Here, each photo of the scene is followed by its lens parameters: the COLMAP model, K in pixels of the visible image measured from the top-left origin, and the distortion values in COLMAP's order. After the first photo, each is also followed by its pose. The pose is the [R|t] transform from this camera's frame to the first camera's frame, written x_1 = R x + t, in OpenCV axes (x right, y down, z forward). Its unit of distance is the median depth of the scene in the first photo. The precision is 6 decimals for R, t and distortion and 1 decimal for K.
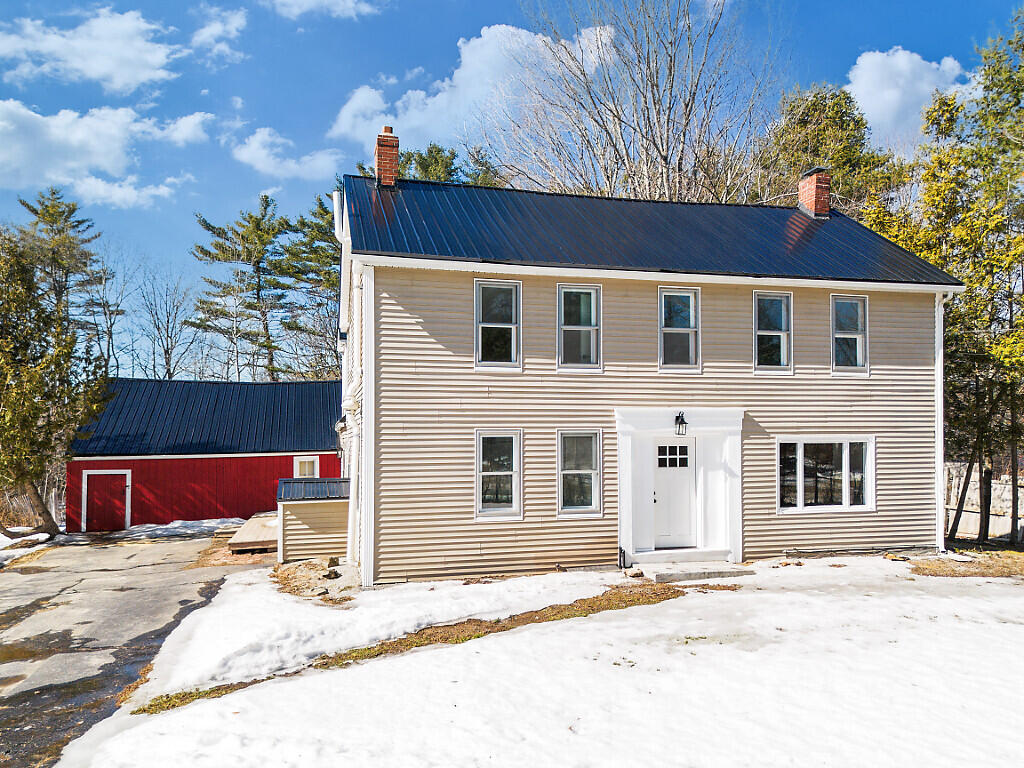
lens RADIAL K [[736.3, 0, 515.1], [0, 736.3, 433.1], [0, 0, 1]] dist [0.073662, -0.078149]
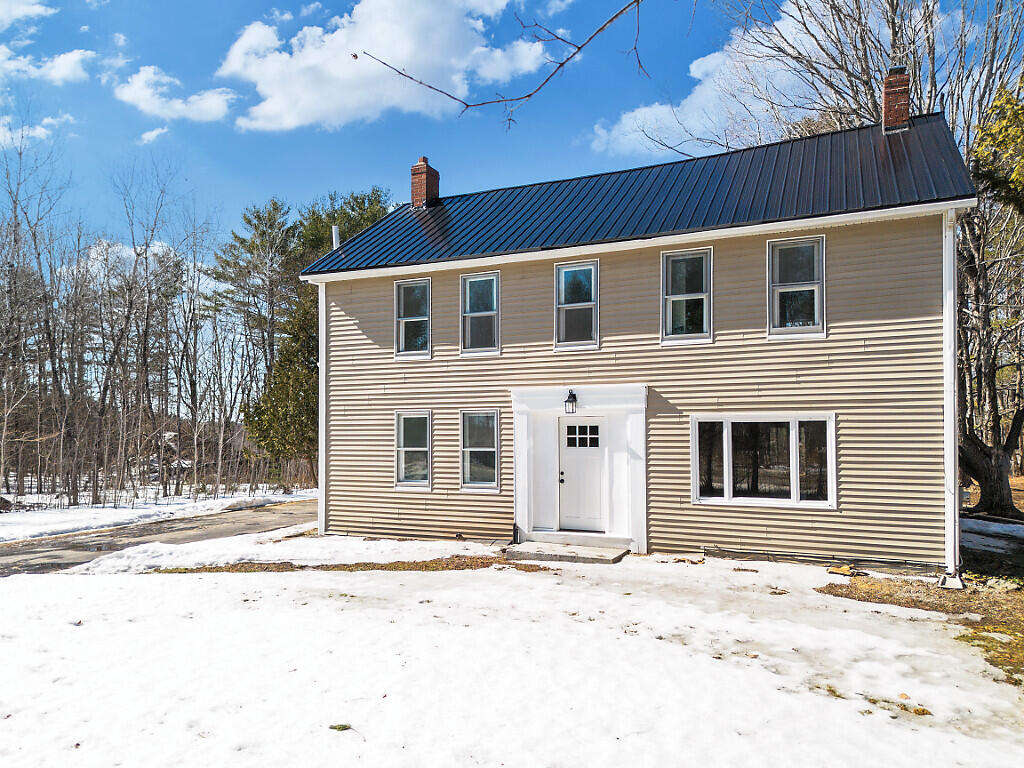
lens RADIAL K [[757.1, 0, 498.8], [0, 757.1, 404.6], [0, 0, 1]] dist [0.097486, -0.084049]
pose [[0.767807, -0.015180, -0.640501, 0.770989], [0.010098, 0.999882, -0.011592, 0.001049], [0.640601, 0.002433, 0.767870, 0.168451]]
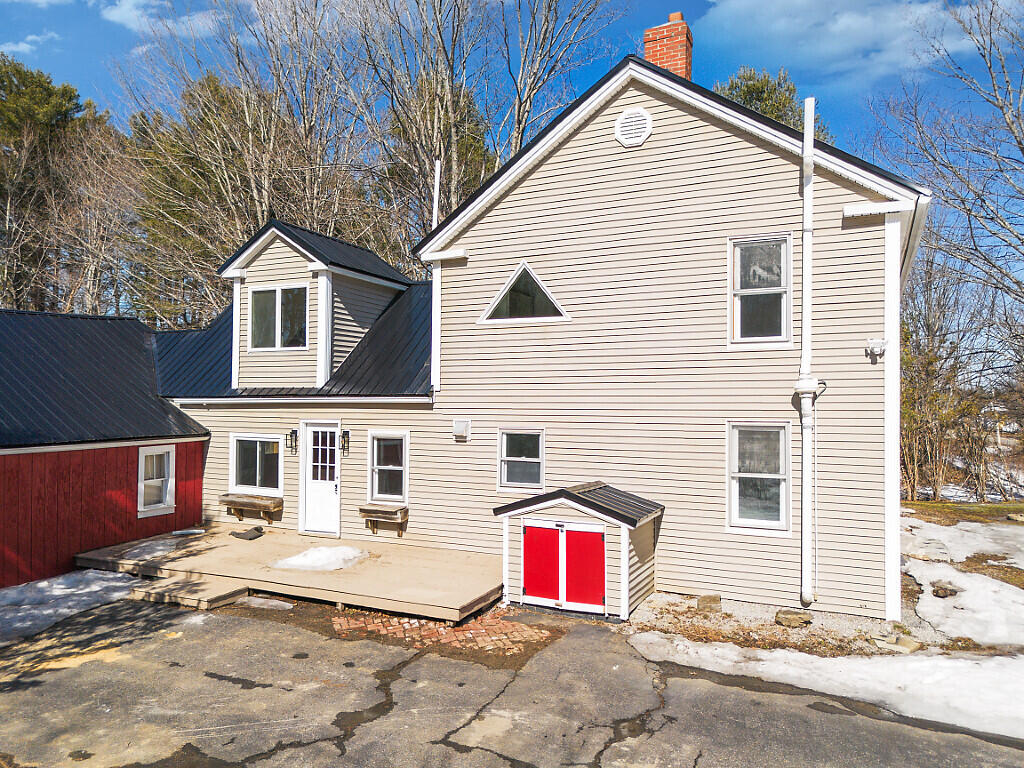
lens RADIAL K [[726.6, 0, 515.0], [0, 726.6, 389.0], [0, 0, 1]] dist [0.076773, -0.076609]
pose [[0.646999, 0.029816, 0.761908, -0.938933], [-0.020916, 0.999553, -0.021354, -0.011777], [-0.762204, -0.002119, 0.647333, 0.709816]]
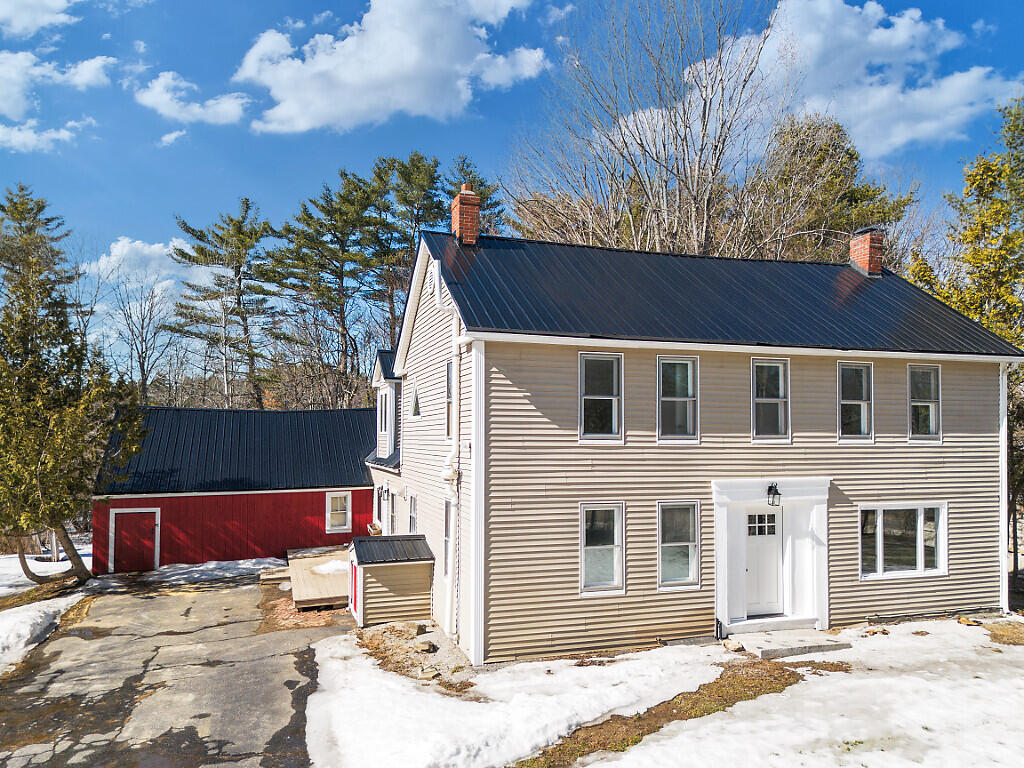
lens RADIAL K [[731.3, 0, 516.7], [0, 731.3, 428.1], [0, 0, 1]] dist [0.069502, -0.066266]
pose [[0.997880, 0.010462, 0.064235, -0.188343], [-0.010541, 0.999944, 0.000878, -0.098132], [-0.064223, -0.001553, 0.997934, 0.015523]]
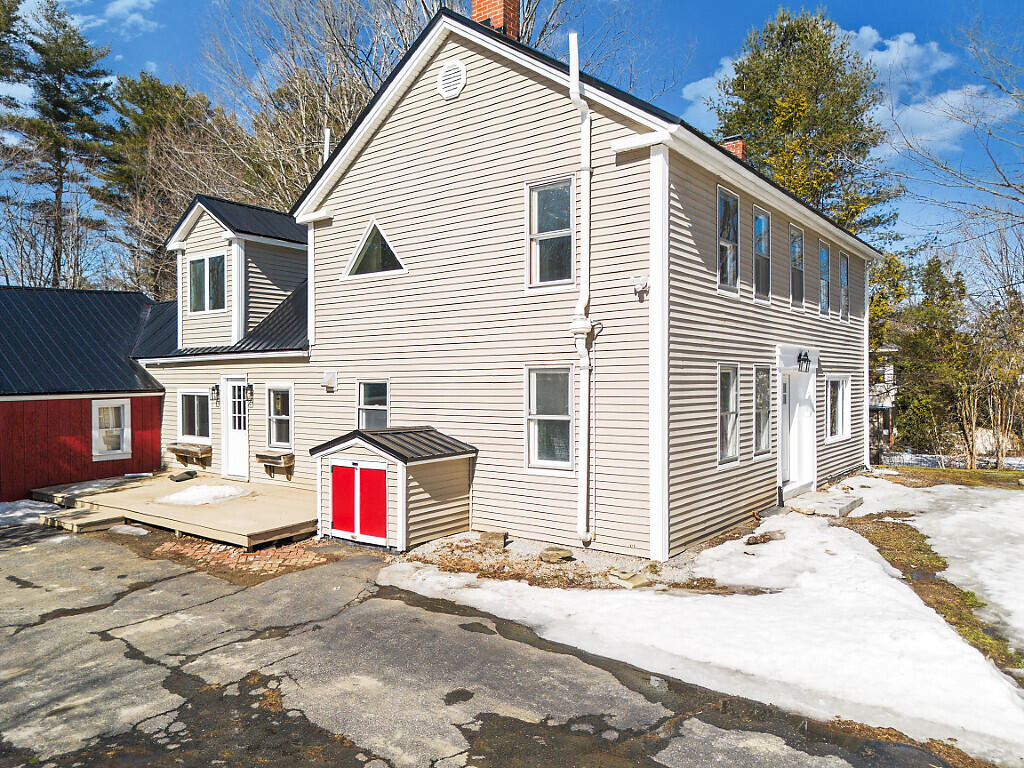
lens RADIAL K [[720.3, 0, 512.0], [0, 720.3, 384.0], [0, 0, 1]] dist [0.074068, -0.071654]
pose [[0.788148, 0.003593, 0.615476, -0.697629], [-0.010516, 0.999916, 0.007629, 0.015037], [-0.615397, -0.012485, 0.788119, 0.444121]]
